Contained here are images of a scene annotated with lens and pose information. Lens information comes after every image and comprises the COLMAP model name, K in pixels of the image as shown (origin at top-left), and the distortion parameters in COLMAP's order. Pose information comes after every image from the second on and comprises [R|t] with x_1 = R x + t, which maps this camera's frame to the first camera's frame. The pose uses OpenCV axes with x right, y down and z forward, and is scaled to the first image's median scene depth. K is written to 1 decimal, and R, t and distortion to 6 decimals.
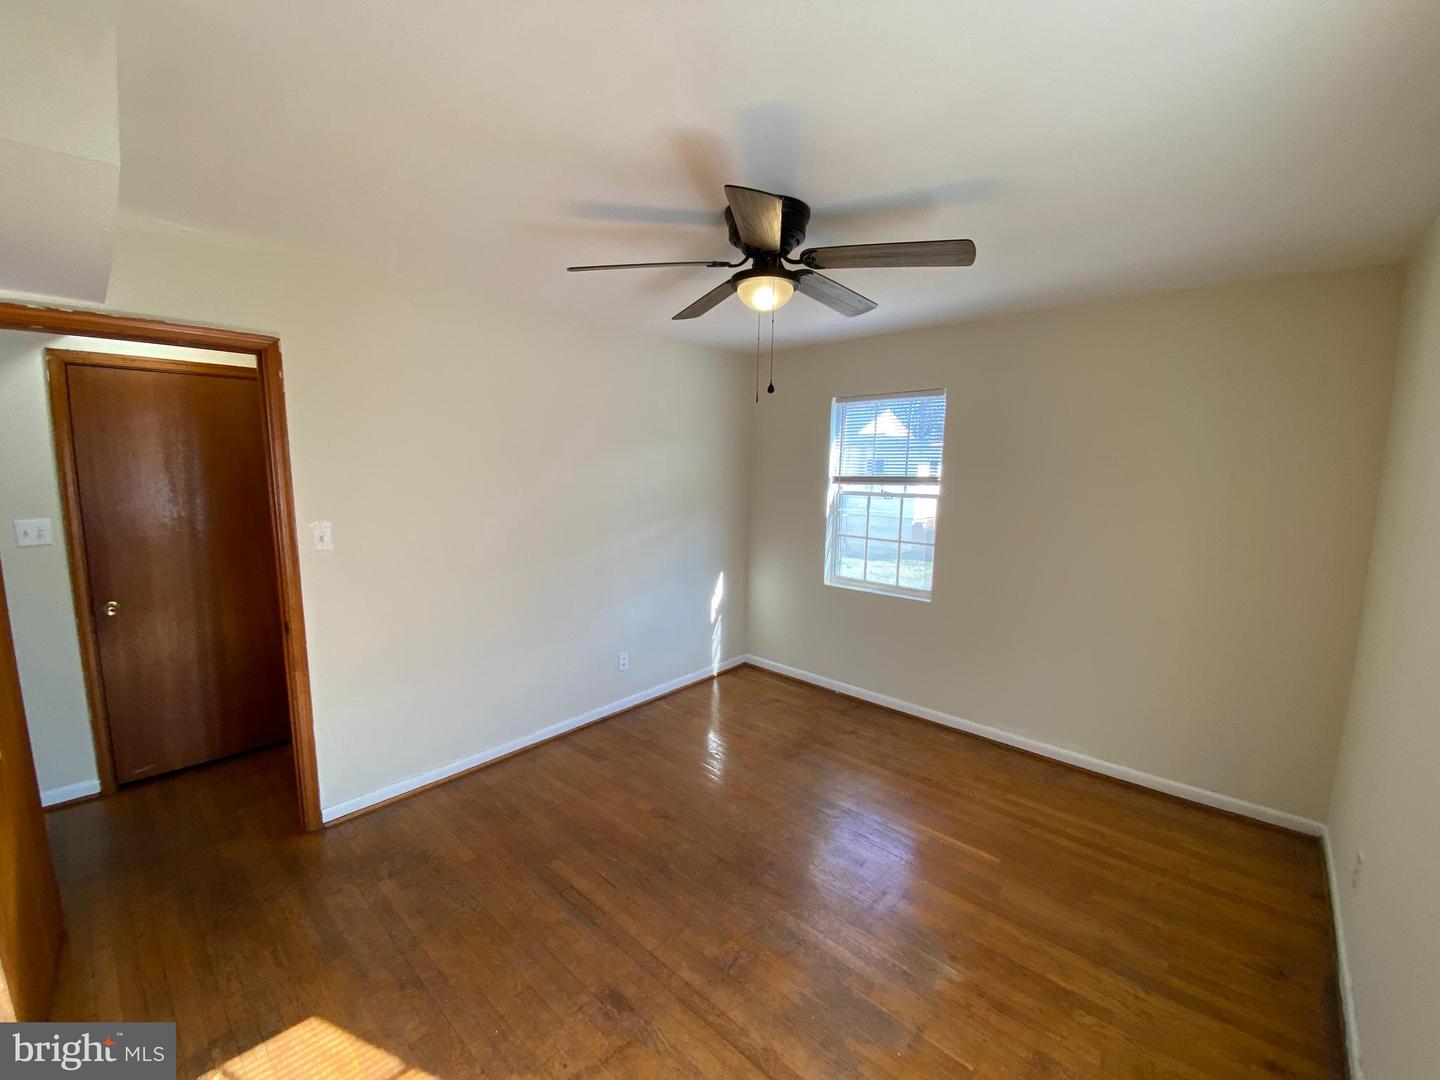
lens RADIAL K [[589.1, 0, 720.0], [0, 589.1, 540.0], [0, 0, 1]] dist [0.055757, -0.036141]
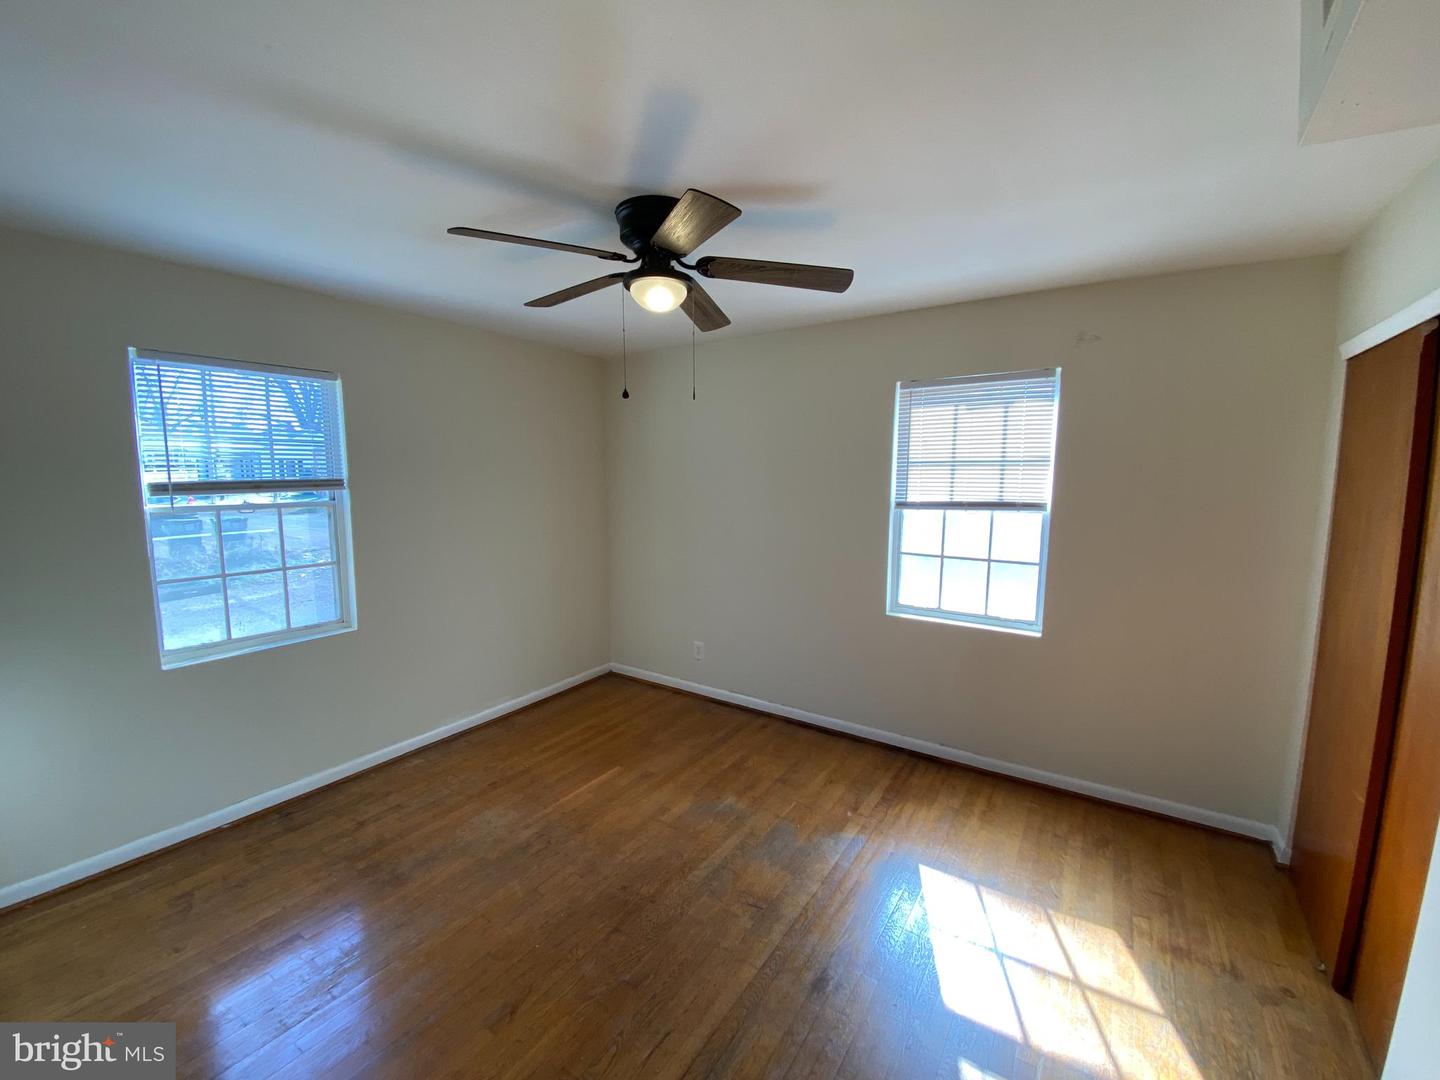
lens RADIAL K [[589.1, 0, 720.0], [0, 589.1, 540.0], [0, 0, 1]] dist [0.055757, -0.036141]
pose [[-0.145554, -0.125822, 0.981317, -0.726435], [0.124224, 0.981706, 0.144297, -0.105794], [-0.981520, 0.142906, -0.127261, 0.813894]]
